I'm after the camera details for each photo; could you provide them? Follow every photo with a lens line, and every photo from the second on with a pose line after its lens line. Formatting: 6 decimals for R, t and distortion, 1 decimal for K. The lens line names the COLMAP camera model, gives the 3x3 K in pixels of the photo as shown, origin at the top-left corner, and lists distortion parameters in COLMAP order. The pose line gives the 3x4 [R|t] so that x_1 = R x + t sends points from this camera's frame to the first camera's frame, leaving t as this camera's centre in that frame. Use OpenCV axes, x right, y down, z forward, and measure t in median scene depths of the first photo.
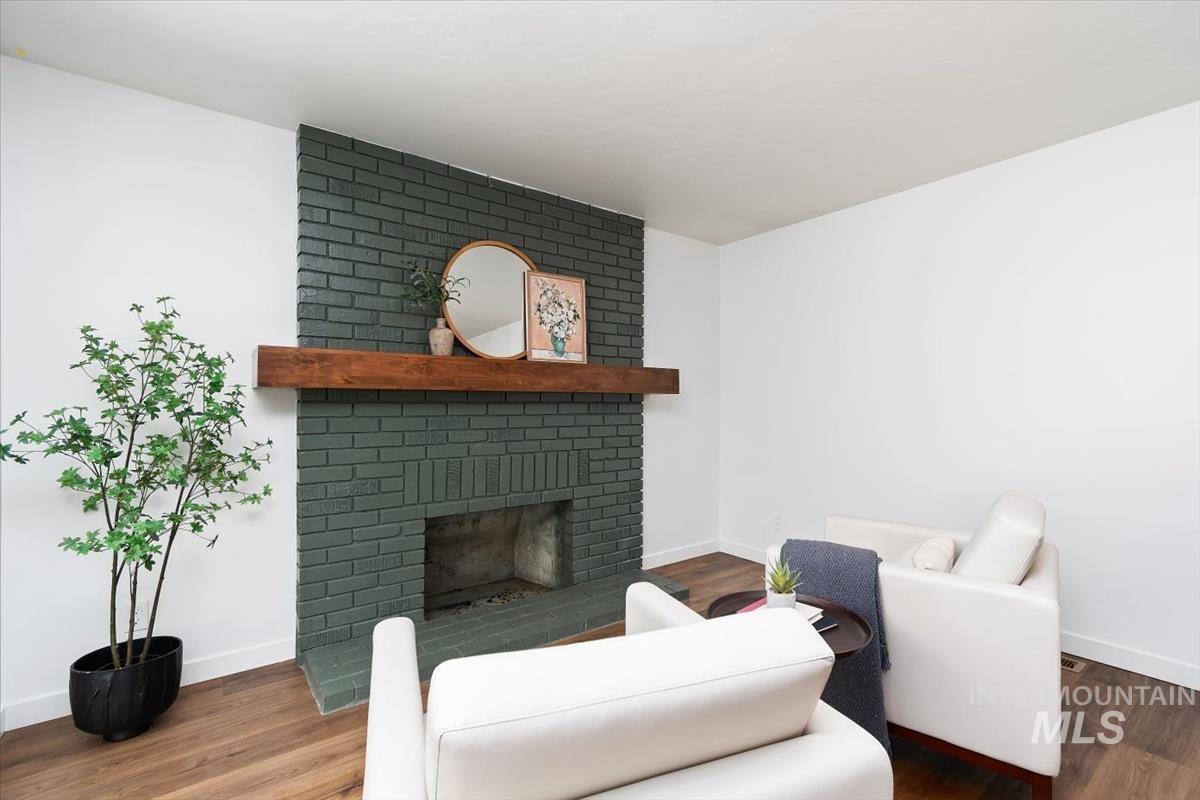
lens RADIAL K [[535.2, 0, 587.5], [0, 535.2, 400.2], [0, 0, 1]] dist [0.006436, -0.002410]
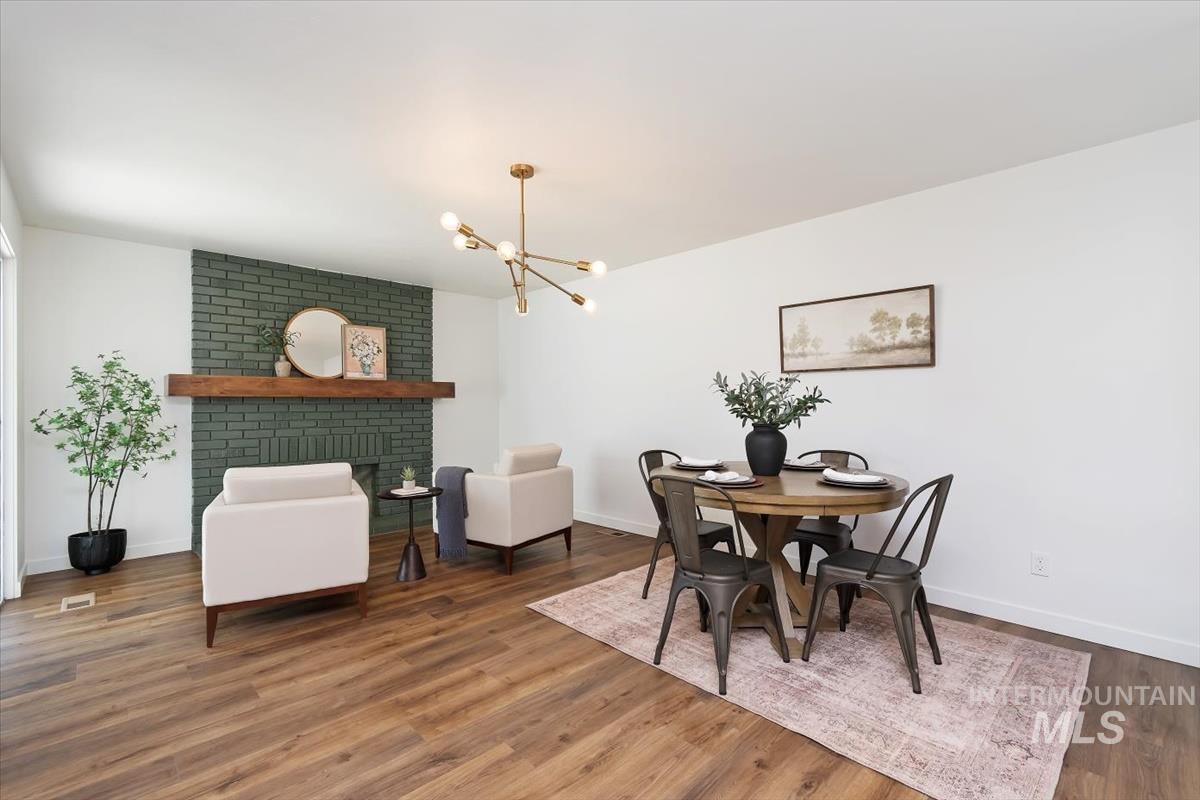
lens RADIAL K [[535.2, 0, 585.9], [0, 535.2, 399.6], [0, 0, 1]] dist [0.006436, -0.002410]
pose [[0.991930, -0.007868, 0.126545, 0.431596], [0.008885, 0.999933, -0.007477, 0.010429], [-0.126478, 0.008541, 0.991933, -0.758648]]
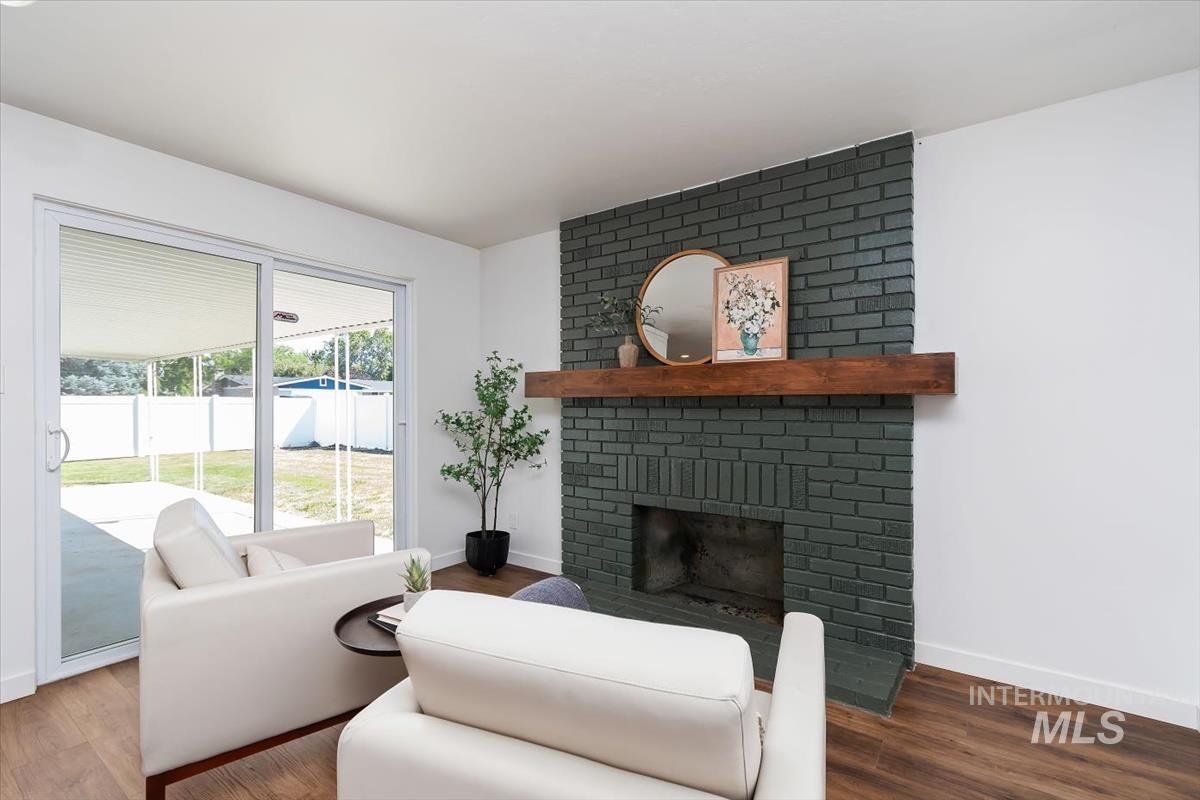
lens RADIAL K [[535.2, 0, 614.5], [0, 535.2, 403.6], [0, 0, 1]] dist [0.006436, -0.002410]
pose [[0.316874, -0.006757, -0.948444, 0.758850], [0.004243, 0.999975, -0.005706, 0.002687], [0.948458, -0.002217, 0.316894, 0.540147]]
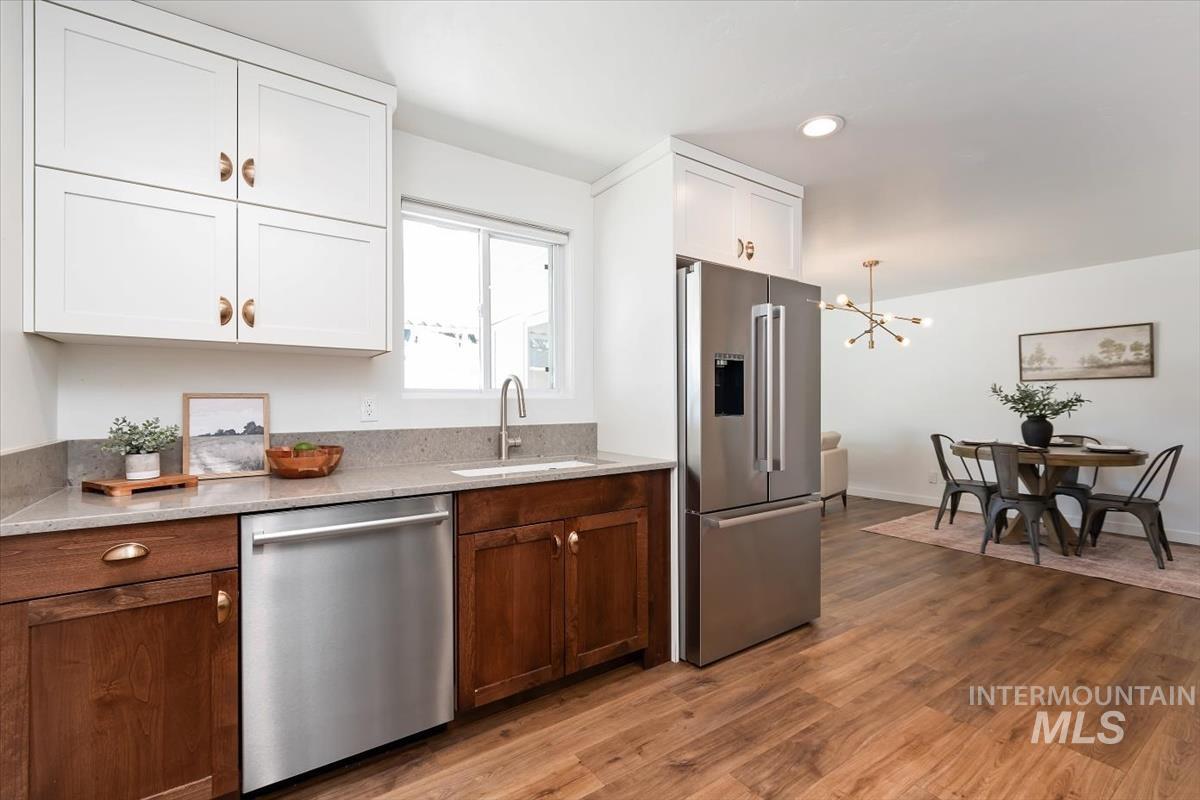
lens RADIAL K [[535.2, 0, 589.9], [0, 535.2, 401.9], [0, 0, 1]] dist [0.006436, -0.002410]
pose [[0.999712, -0.012580, -0.020422, -0.354157], [0.012468, 0.999906, -0.005622, 0.003159], [0.020491, 0.005365, 0.999776, -1.390977]]
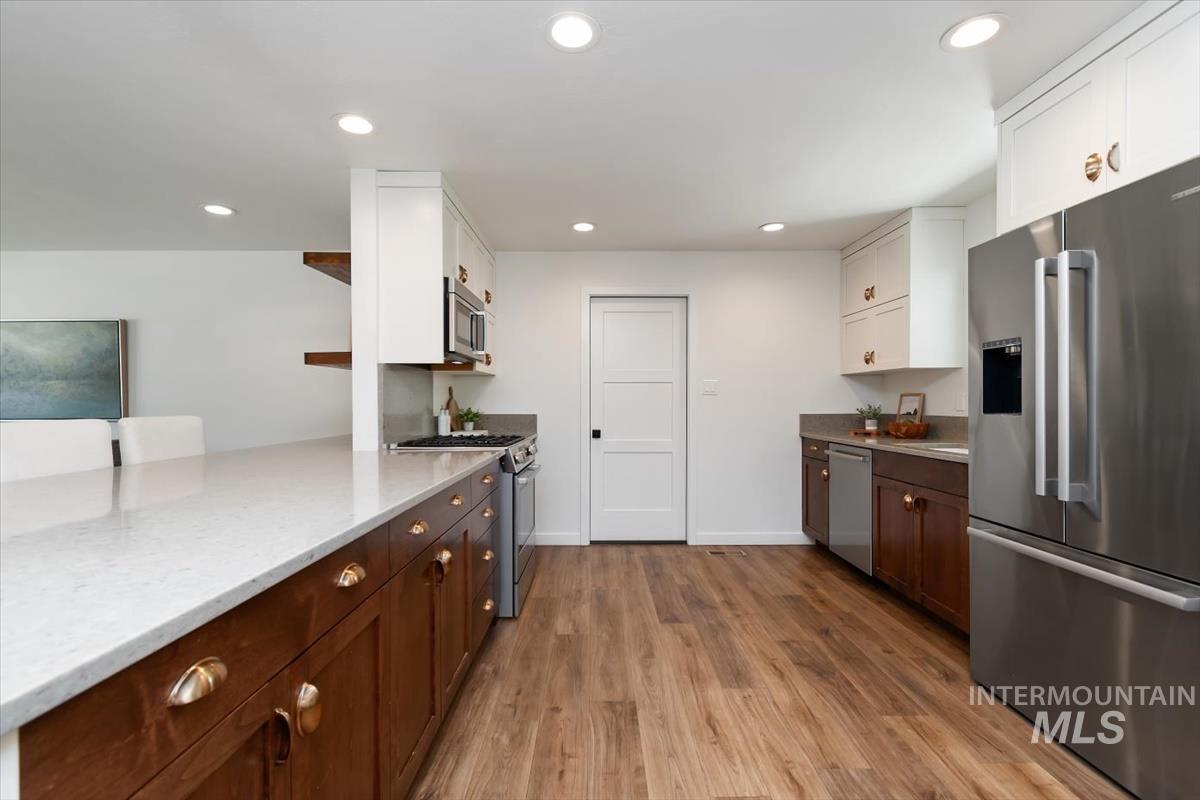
lens RADIAL K [[535.2, 0, 590.6], [0, 535.2, 403.6], [0, 0, 1]] dist [0.006436, -0.002410]
pose [[-0.595589, -0.003562, -0.803281, 0.726699], [-0.005955, 0.999982, -0.000019, 0.012215], [0.803267, 0.004772, -0.595600, -0.564800]]
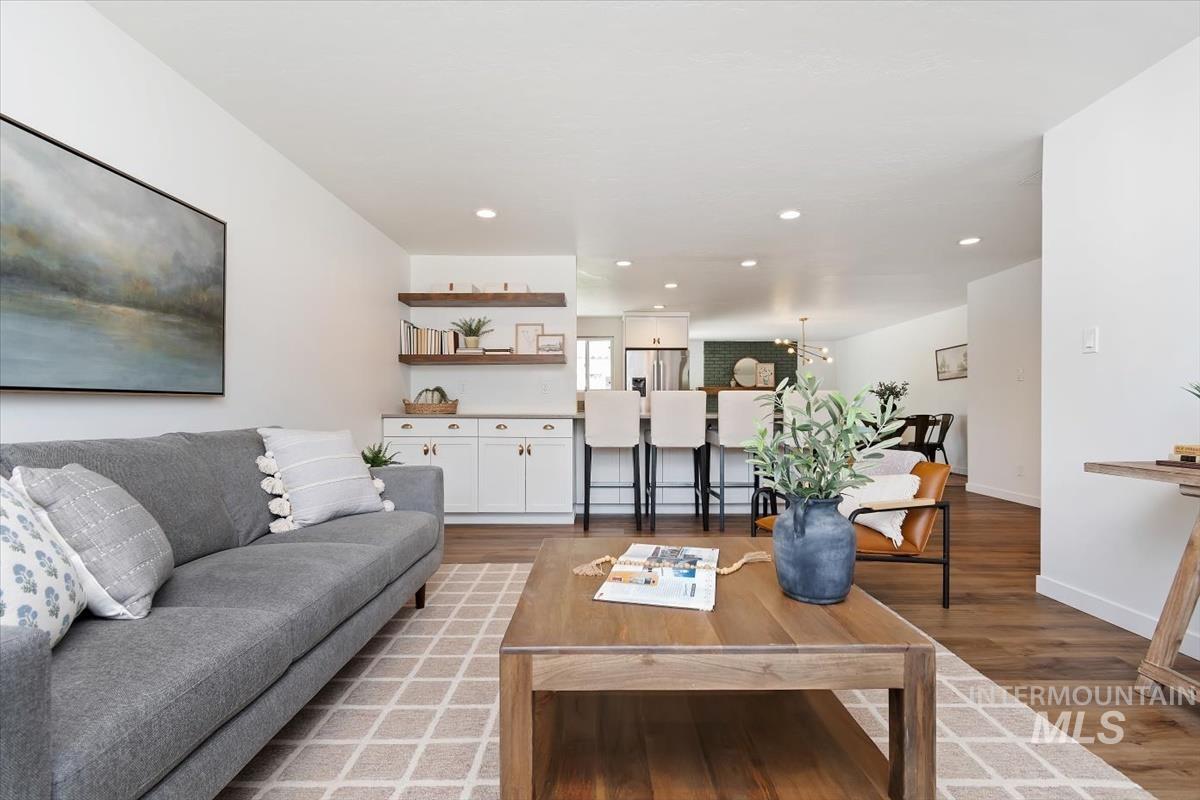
lens RADIAL K [[535.2, 0, 589.7], [0, 535.2, 402.4], [0, 0, 1]] dist [0.006436, -0.002410]
pose [[0.795339, -0.012500, -0.606035, 1.292571], [0.004487, 0.999881, -0.014736, 0.090953], [0.606148, 0.009001, 0.795301, -2.851234]]
